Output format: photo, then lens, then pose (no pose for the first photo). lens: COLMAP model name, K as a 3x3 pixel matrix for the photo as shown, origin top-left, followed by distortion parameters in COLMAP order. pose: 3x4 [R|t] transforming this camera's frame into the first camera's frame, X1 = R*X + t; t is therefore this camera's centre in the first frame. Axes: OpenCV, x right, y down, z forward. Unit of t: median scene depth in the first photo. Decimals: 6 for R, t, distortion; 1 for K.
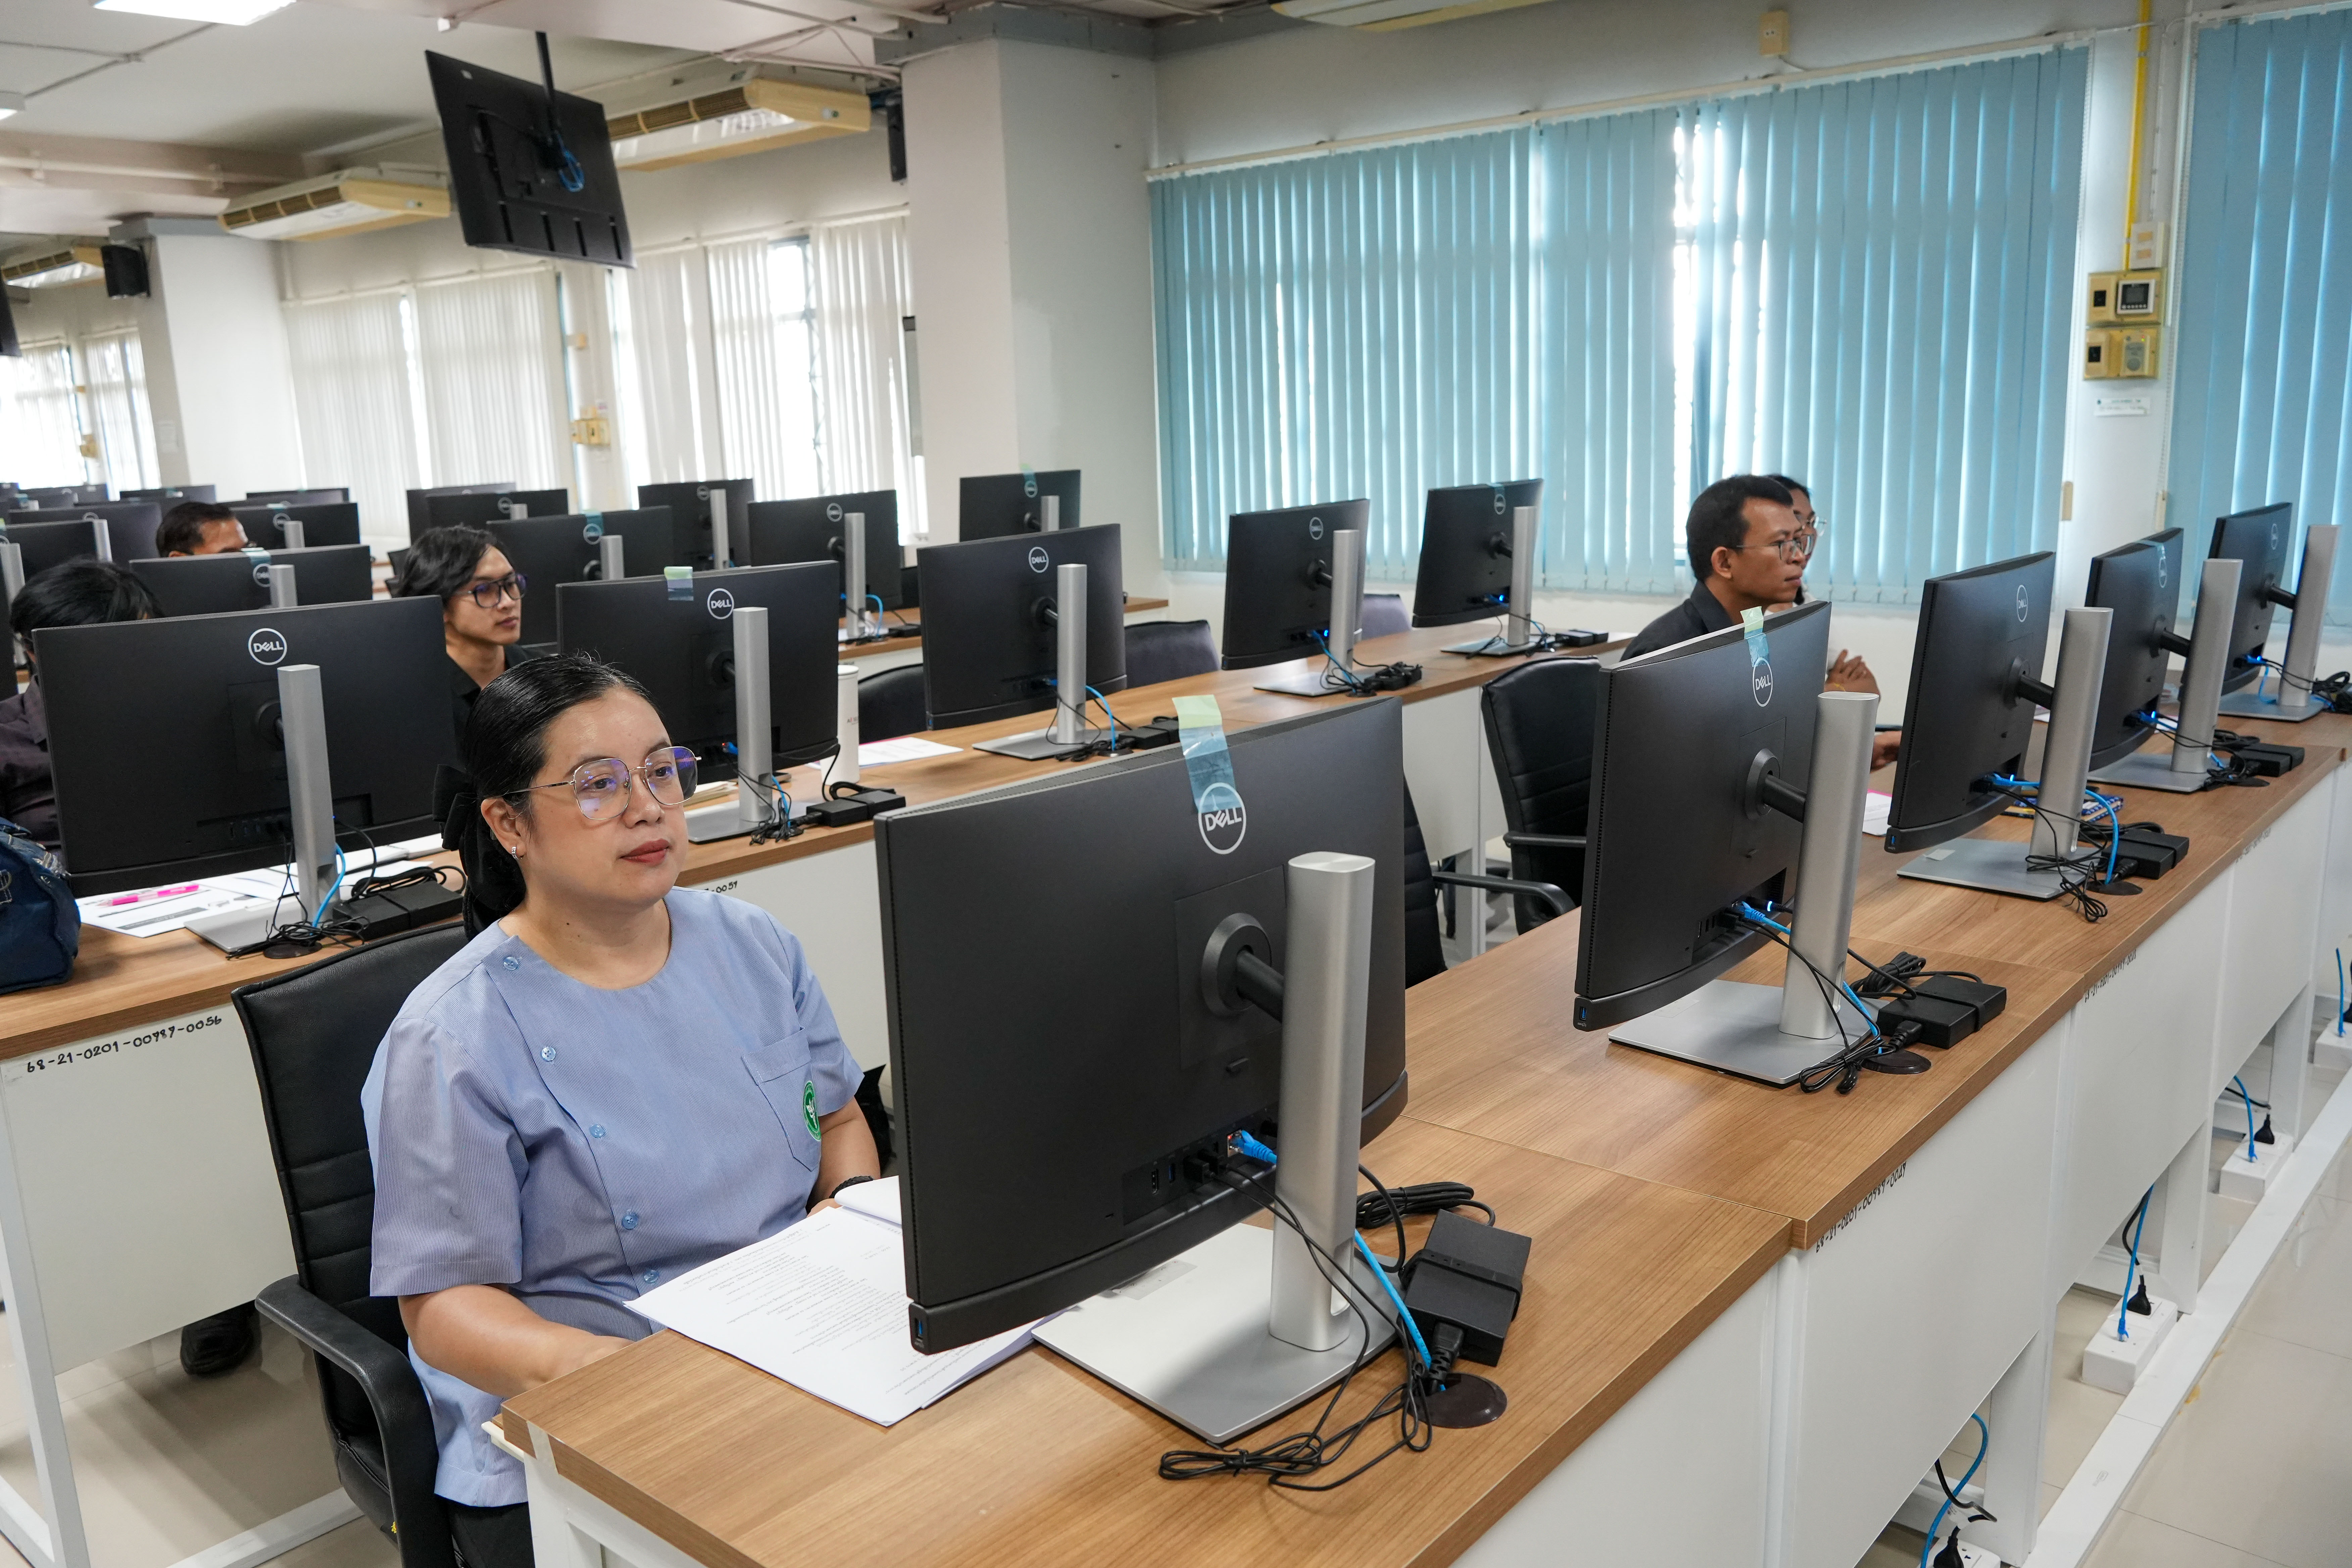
lens RADIAL K [[1831.8, 0, 1195.1], [0, 1831.8, 817.3], [0, 0, 1]] dist [-0.028717, 0.023799]
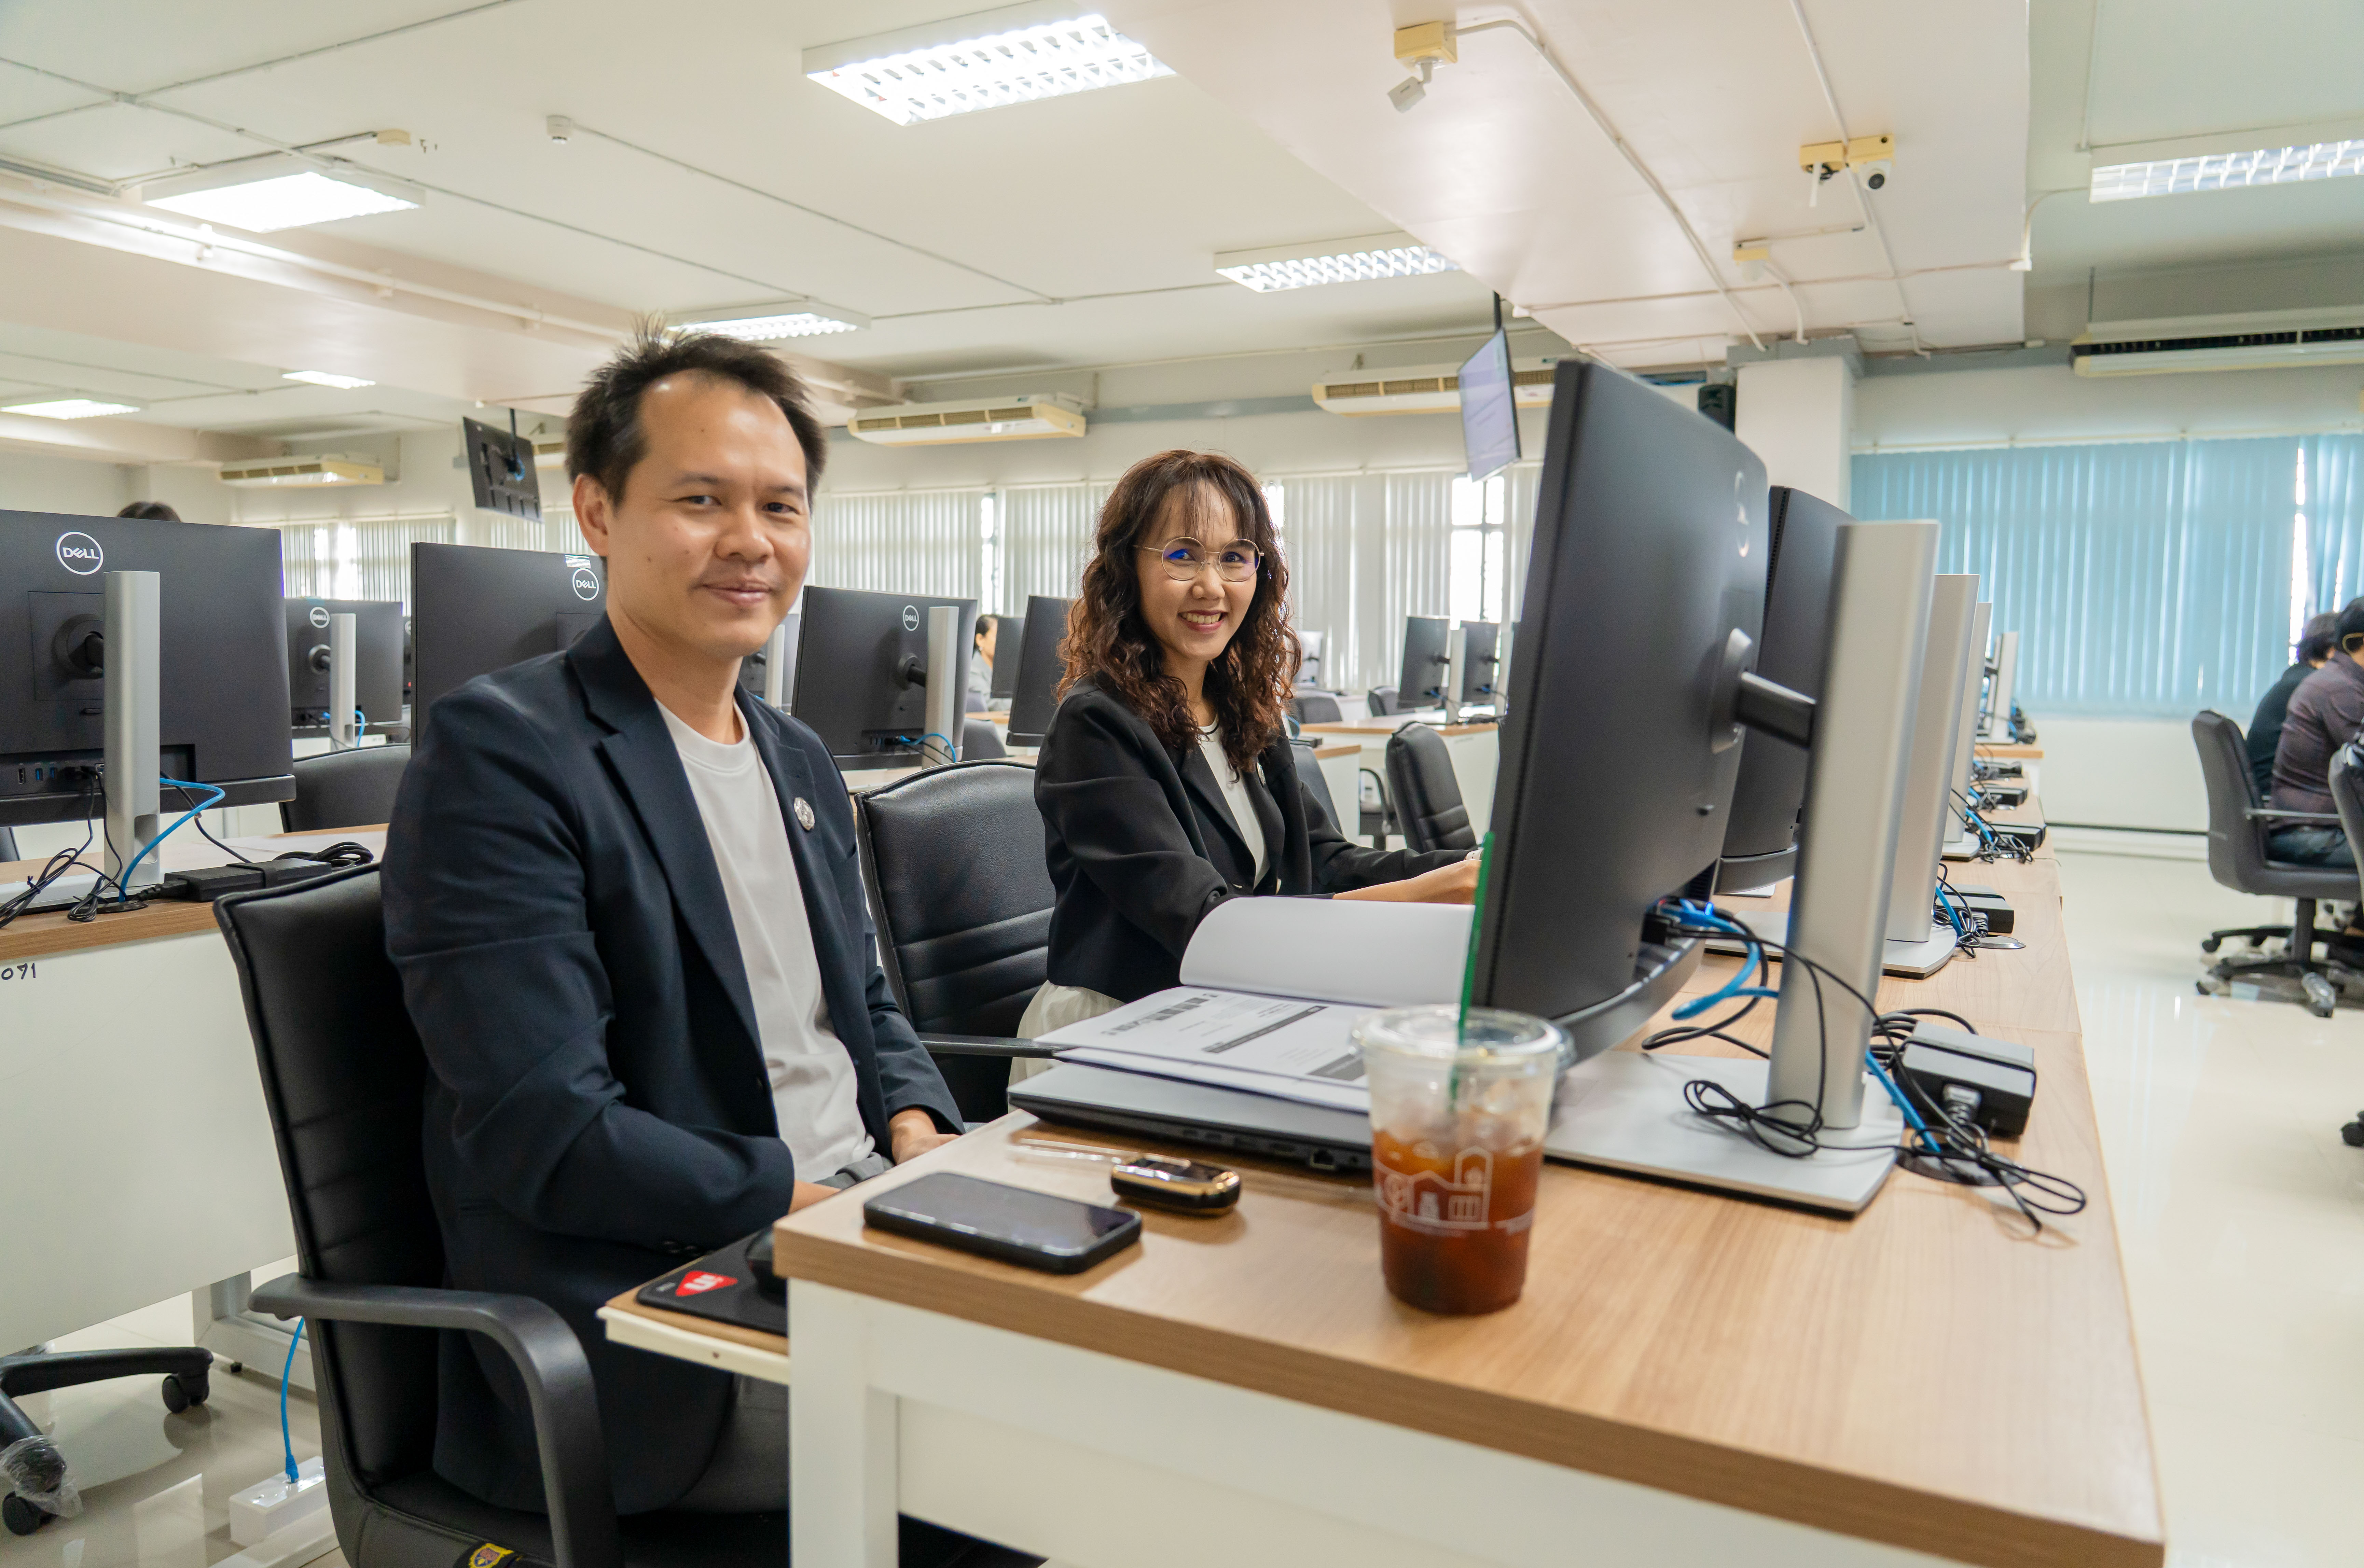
lens RADIAL K [[1605.1, 0, 1190.9], [0, 1605.1, 823.3], [0, 0, 1]] dist [-0.028423, 0.013360]
pose [[0.969514, 0.019727, 0.244239, -0.831376], [0.009831, 0.992820, -0.119216, 0.106717], [-0.244837, 0.117983, 0.962359, -0.108416]]
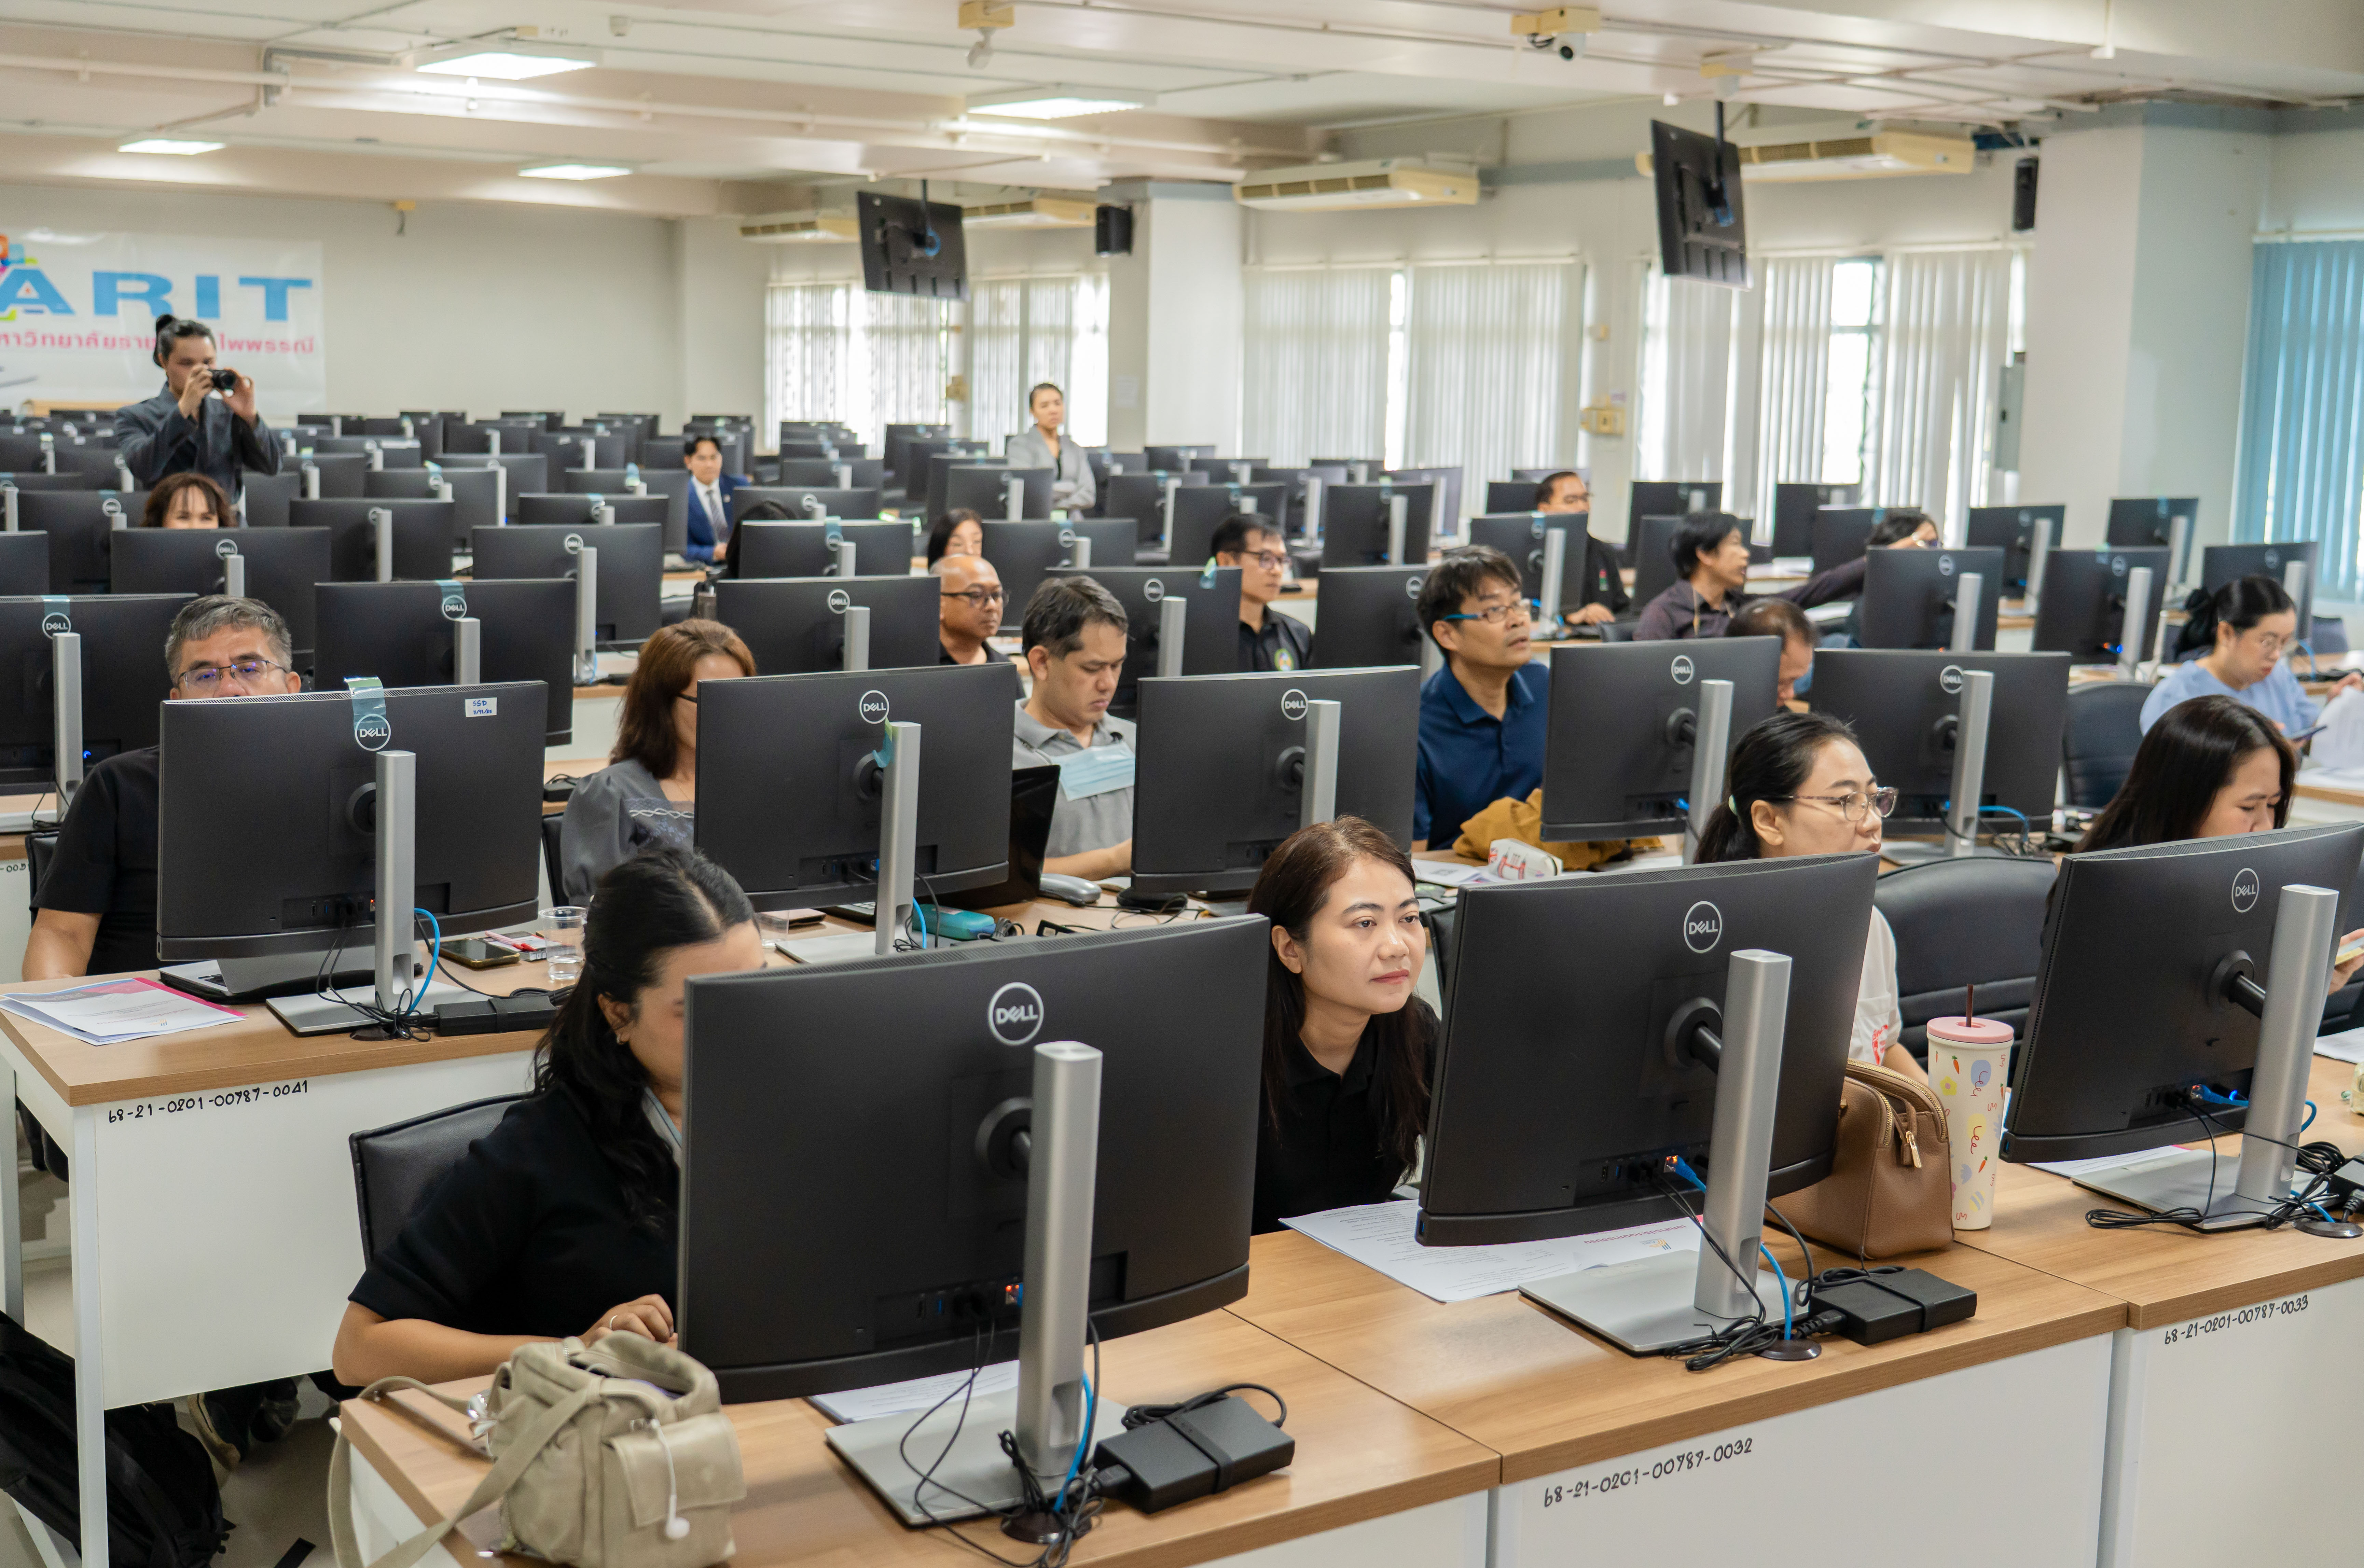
lens RADIAL K [[2810.0, 0, 1182.3], [0, 2810.0, 783.6], [0, 0, 1]] dist [0.001337, 0.000000]
pose [[0.956473, 0.097748, -0.274965, -0.137838], [-0.117340, 0.991529, -0.055688, 0.139830], [0.267192, 0.085528, 0.959840, -0.735417]]
